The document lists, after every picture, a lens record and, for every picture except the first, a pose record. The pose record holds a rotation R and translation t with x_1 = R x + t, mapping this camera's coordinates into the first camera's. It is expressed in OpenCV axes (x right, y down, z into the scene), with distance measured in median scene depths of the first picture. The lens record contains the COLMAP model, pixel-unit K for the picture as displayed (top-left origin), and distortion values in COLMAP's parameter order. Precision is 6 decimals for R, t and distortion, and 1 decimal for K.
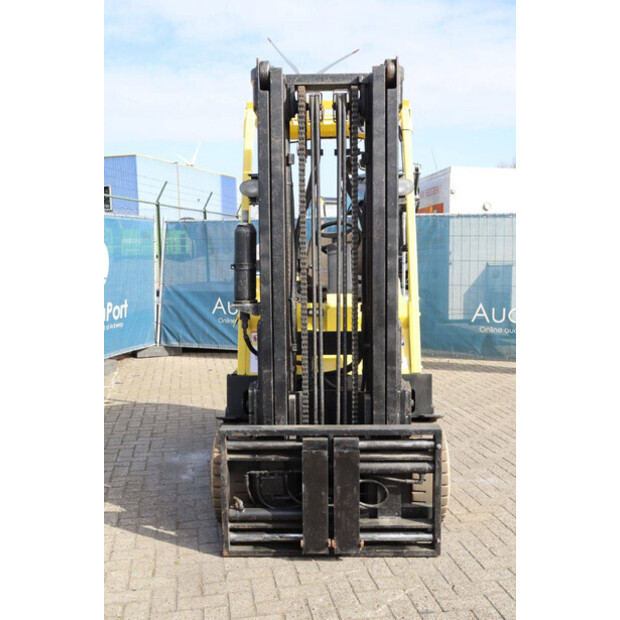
lens RADIAL K [[687.9, 0, 310.0], [0, 687.9, 310.0], [0, 0, 1]] dist [-0.023219, -0.009728]
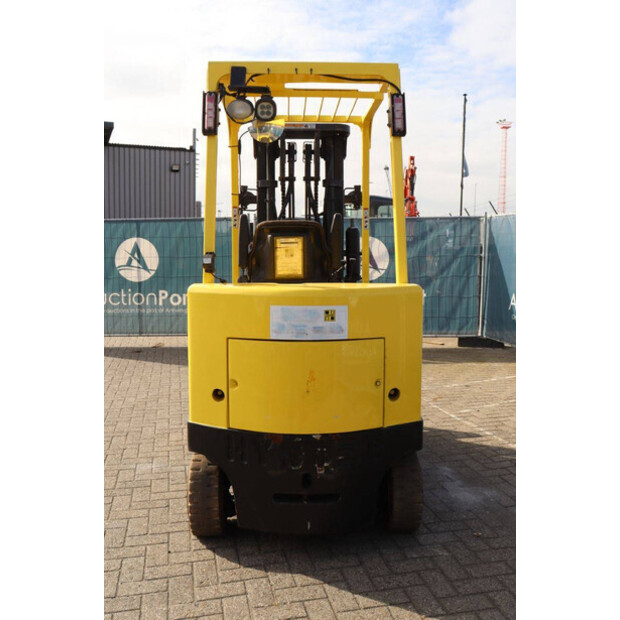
lens RADIAL K [[602.3, 0, 310.0], [0, 602.3, 310.0], [0, 0, 1]] dist [-0.120022, 0.158455]
pose [[-0.998702, 0.015983, -0.048357, 0.076535], [0.006703, 0.982469, 0.186306, -0.202871], [0.050487, 0.185740, -0.981301, 2.470452]]
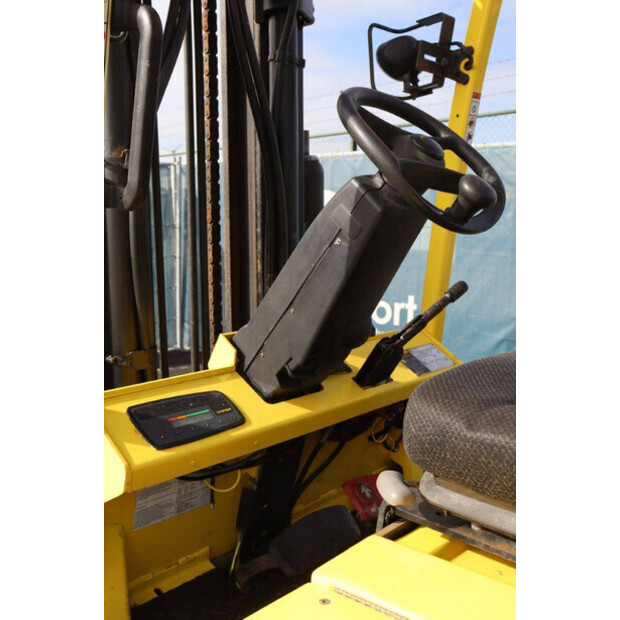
lens RADIAL K [[638.7, 0, 301.2], [0, 638.7, 310.2], [0, 0, 1]] dist [-0.056486, 0.011437]
pose [[-0.683166, 0.118540, -0.720578, 0.298673], [-0.057911, 0.974836, 0.215271, -0.118832], [0.727963, 0.188795, -0.659110, 1.404384]]
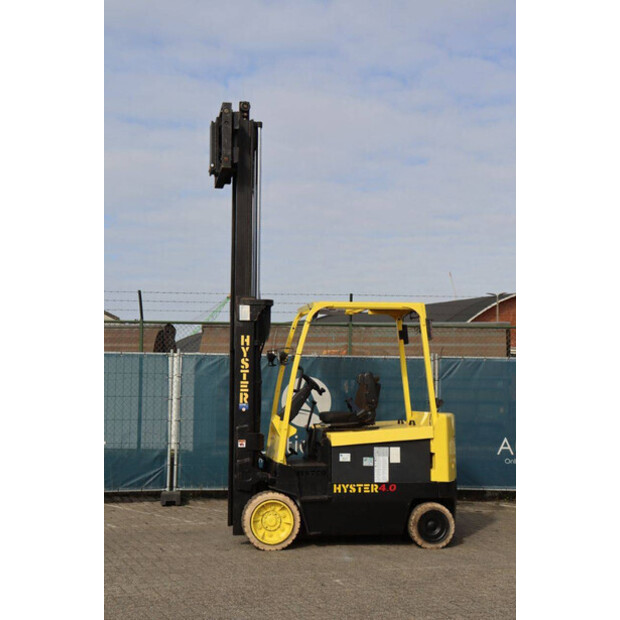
lens RADIAL K [[989.1, 0, 310.0], [0, 989.1, 310.0], [0, 0, 1]] dist [0.117373, 0.107458]
pose [[0.183452, -0.062831, -0.981019, 3.022522], [-0.100055, 0.991579, -0.082218, -0.104183], [0.977923, 0.113238, 0.175621, 0.682528]]
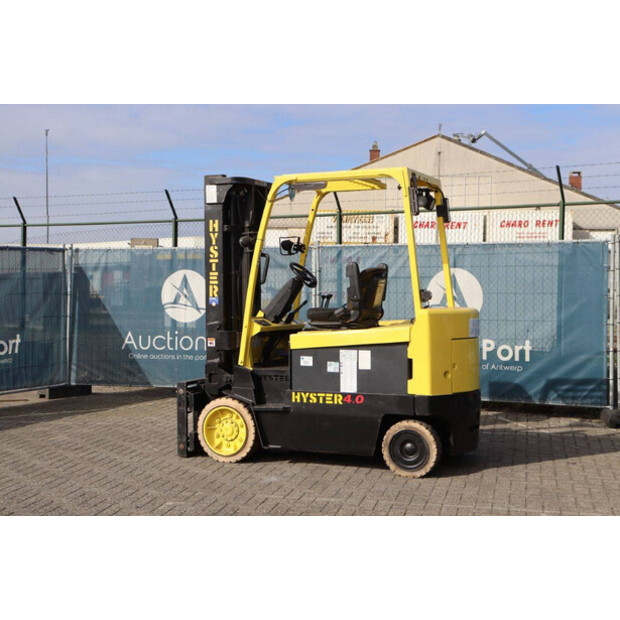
lens RADIAL K [[964.1, 0, 318.4], [0, 964.1, 307.8], [0, 0, 1]] dist [0.099417, 0.095842]
pose [[-0.374805, 0.031562, -0.926566, 2.335961], [-0.077300, 0.994876, 0.065158, -0.208240], [0.923876, 0.096045, -0.370444, 2.206637]]
